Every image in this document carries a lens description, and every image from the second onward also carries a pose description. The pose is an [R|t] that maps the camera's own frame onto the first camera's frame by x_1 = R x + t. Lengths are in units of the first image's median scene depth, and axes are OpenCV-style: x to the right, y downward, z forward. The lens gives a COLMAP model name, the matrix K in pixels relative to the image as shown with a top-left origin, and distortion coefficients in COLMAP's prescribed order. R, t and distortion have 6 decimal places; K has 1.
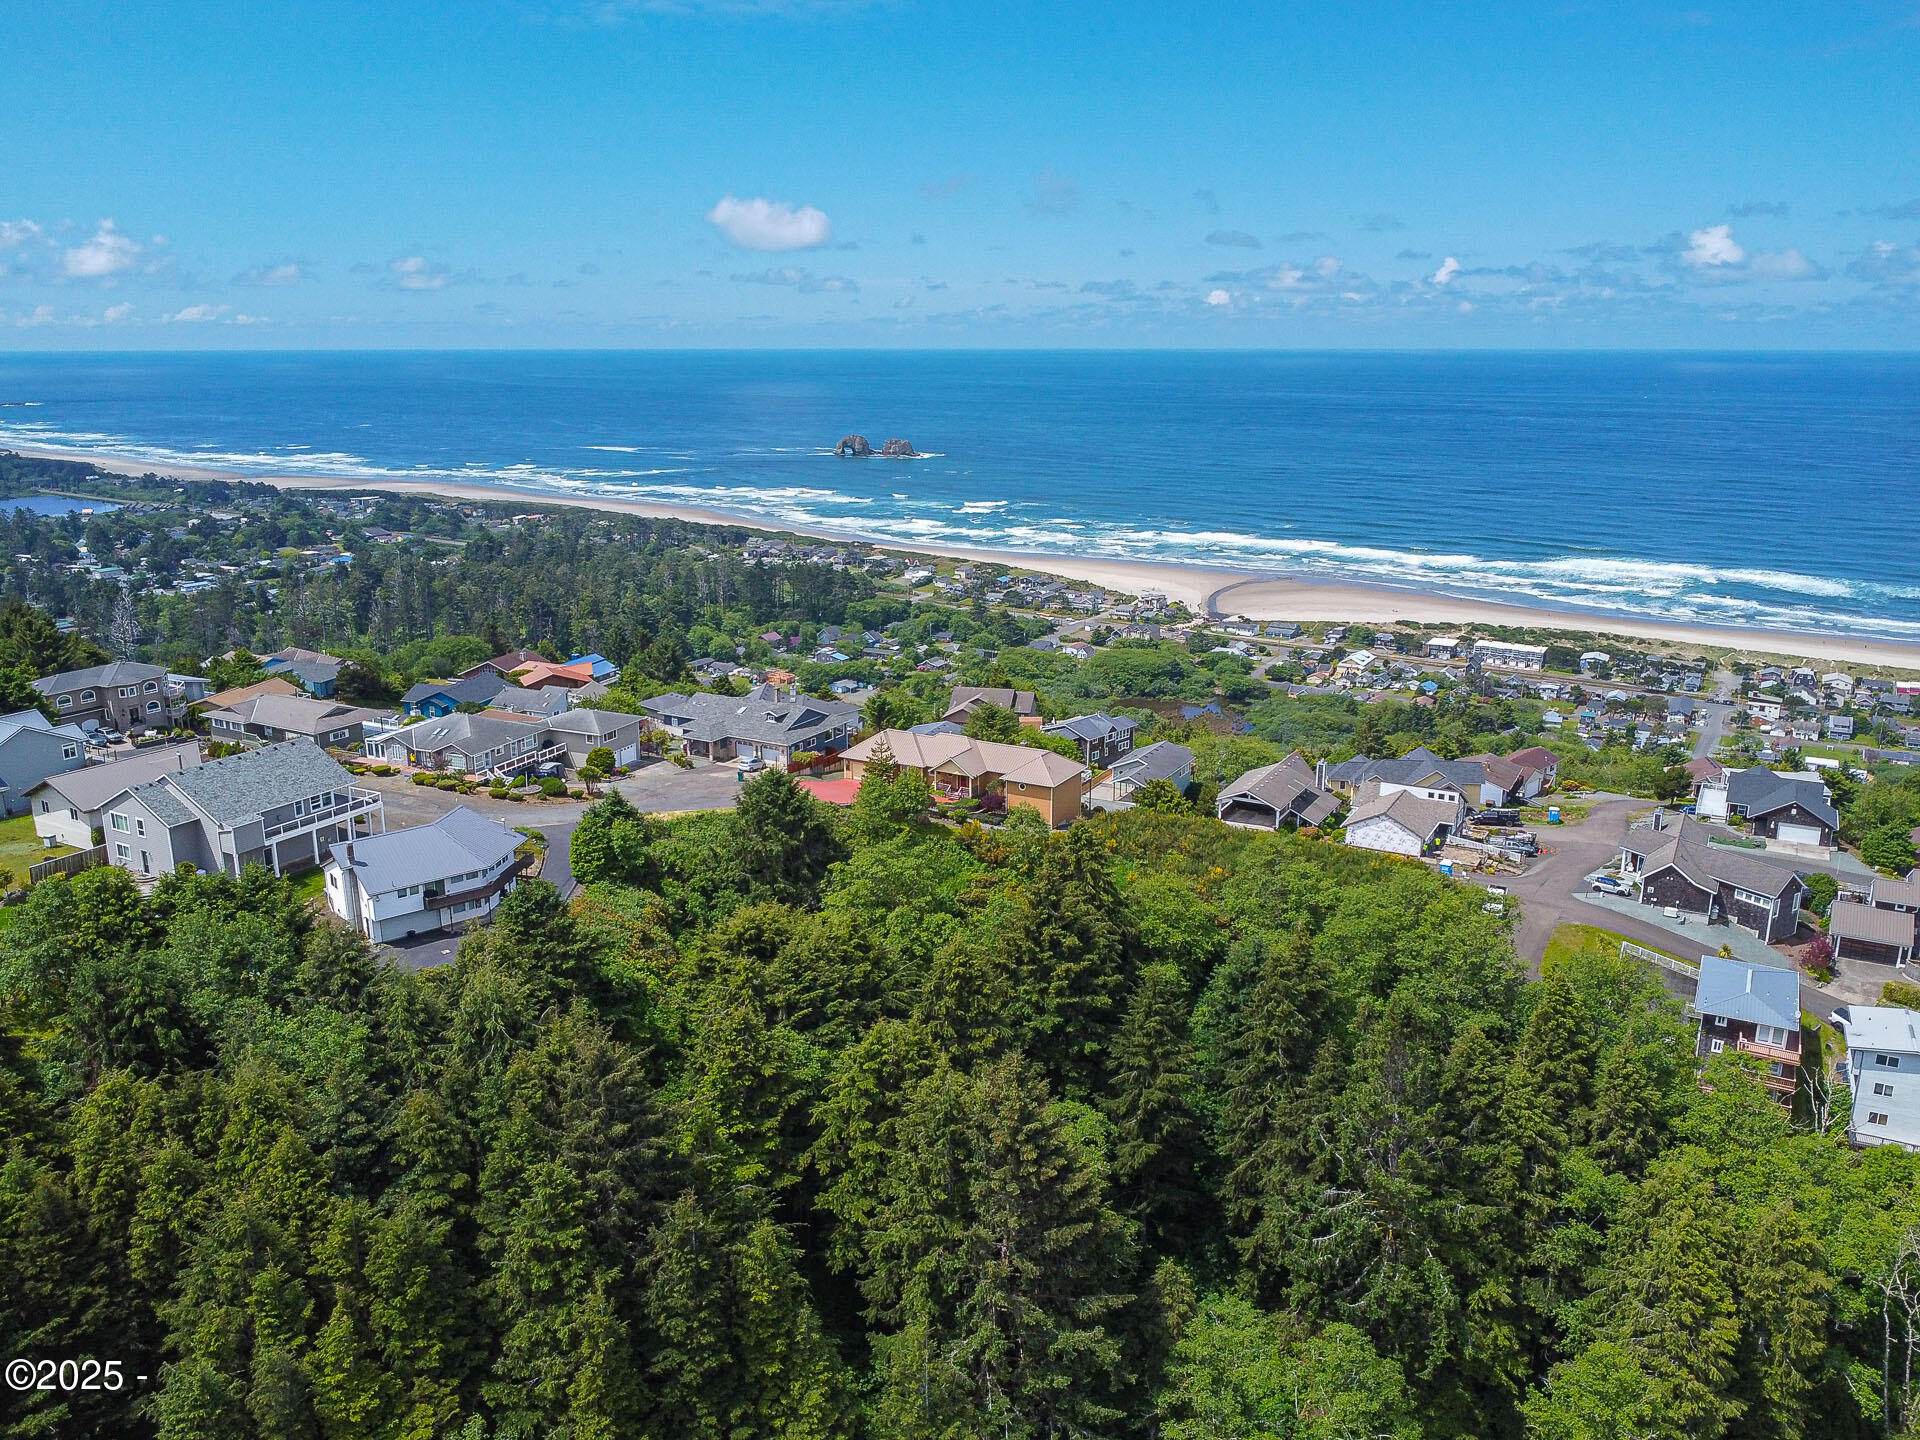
lens RADIAL K [[1472.5, 0, 970.1], [0, 1472.5, 724.2], [0, 0, 1]] dist [0.008914, -0.009675]
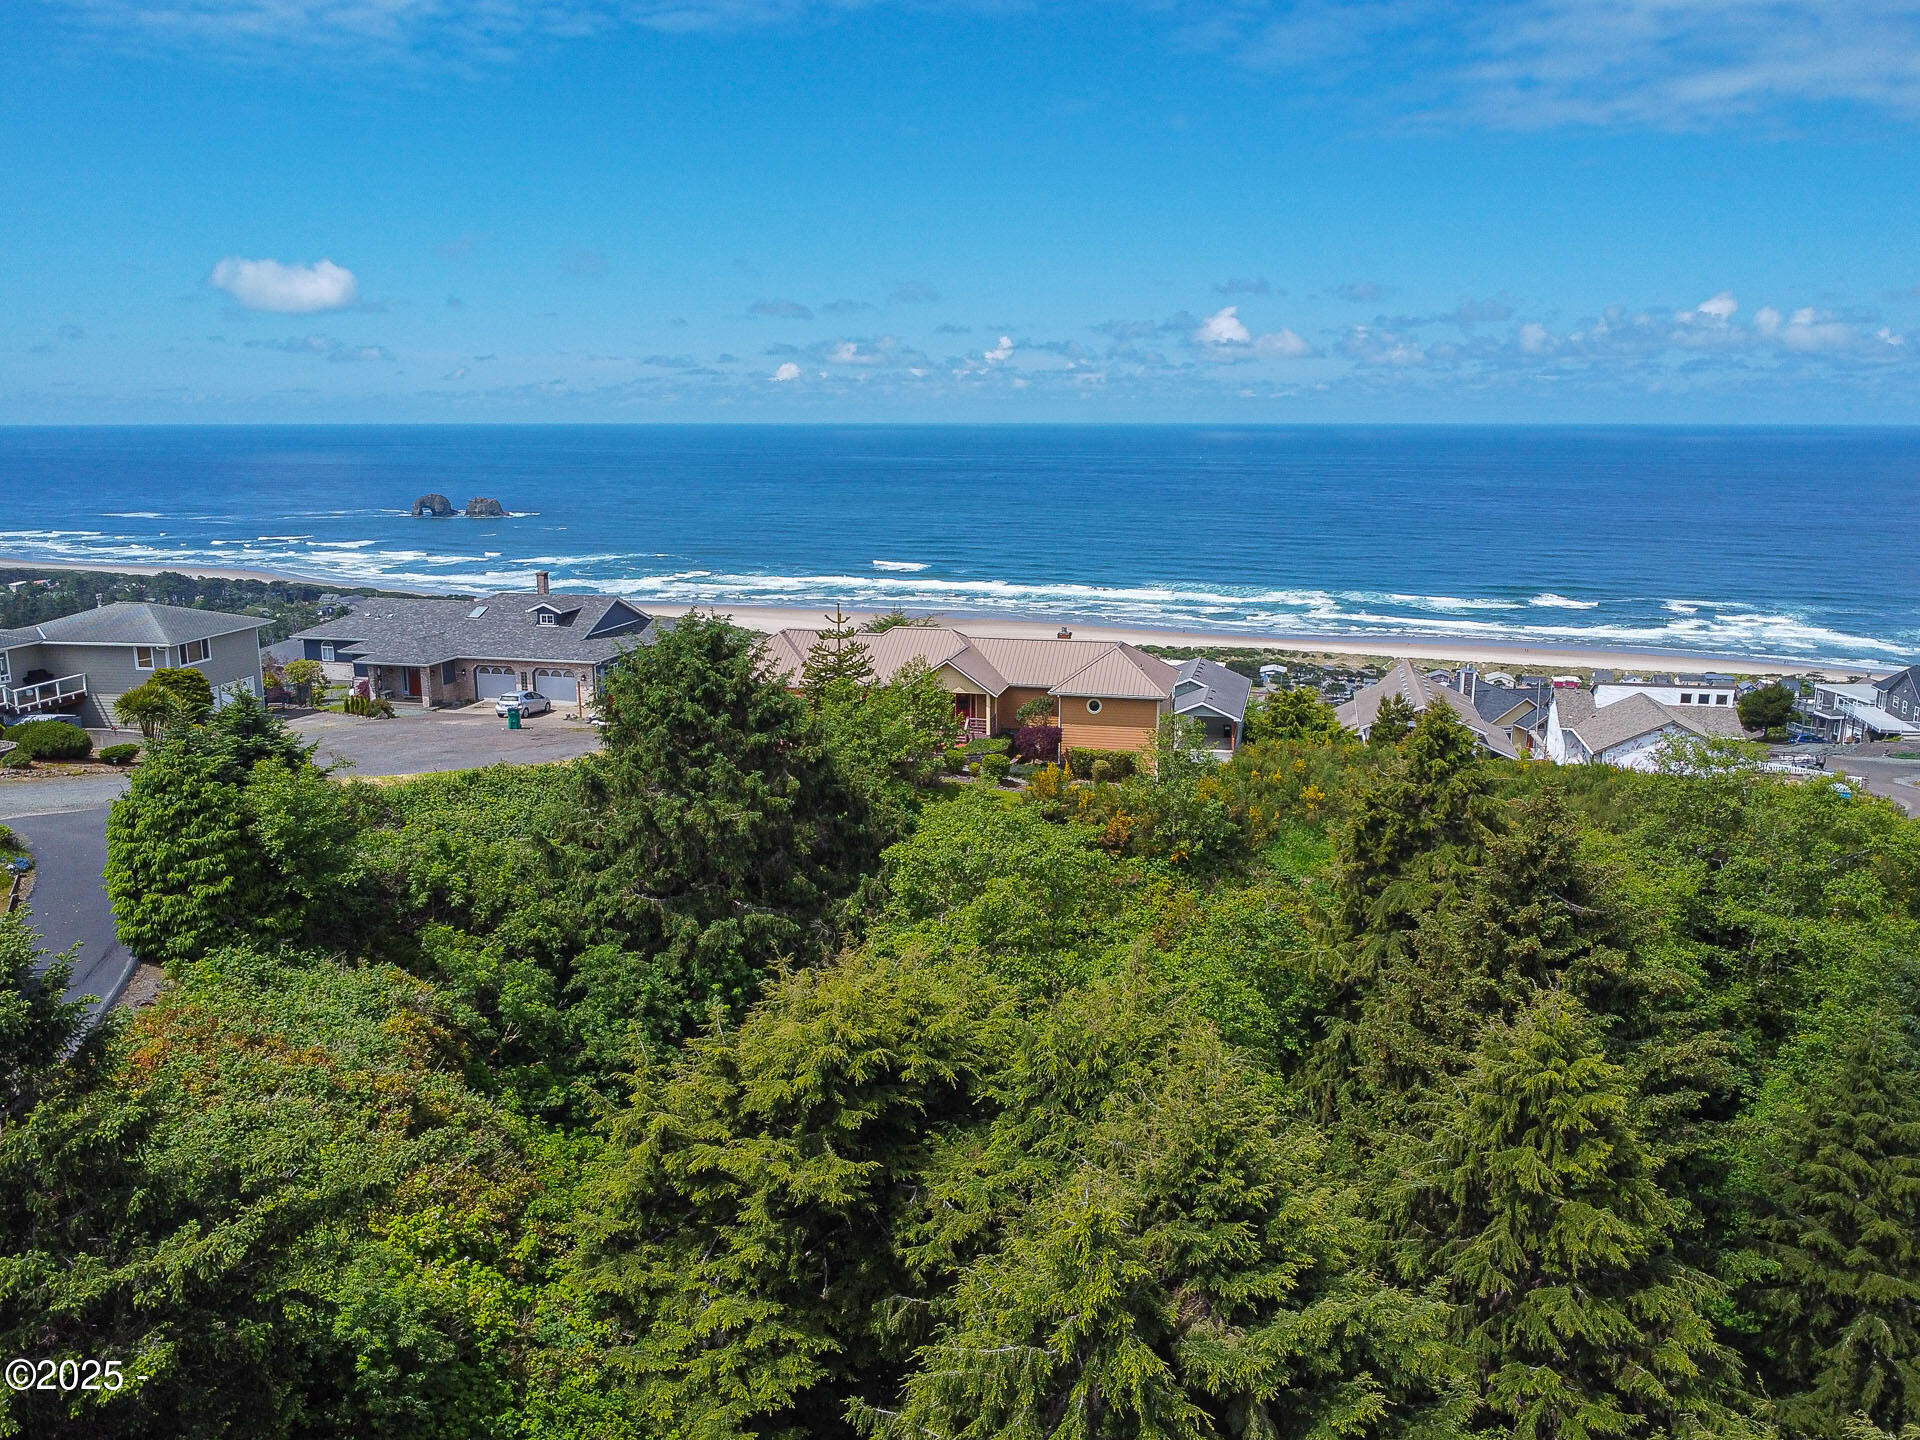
lens RADIAL K [[1472.5, 0, 970.1], [0, 1472.5, 724.2], [0, 0, 1]] dist [0.008914, -0.009675]
pose [[0.961753, -0.057145, 0.267891, -0.170360], [0.070208, 0.996753, -0.039434, 0.078399], [-0.264767, 0.056733, 0.962642, 0.621668]]
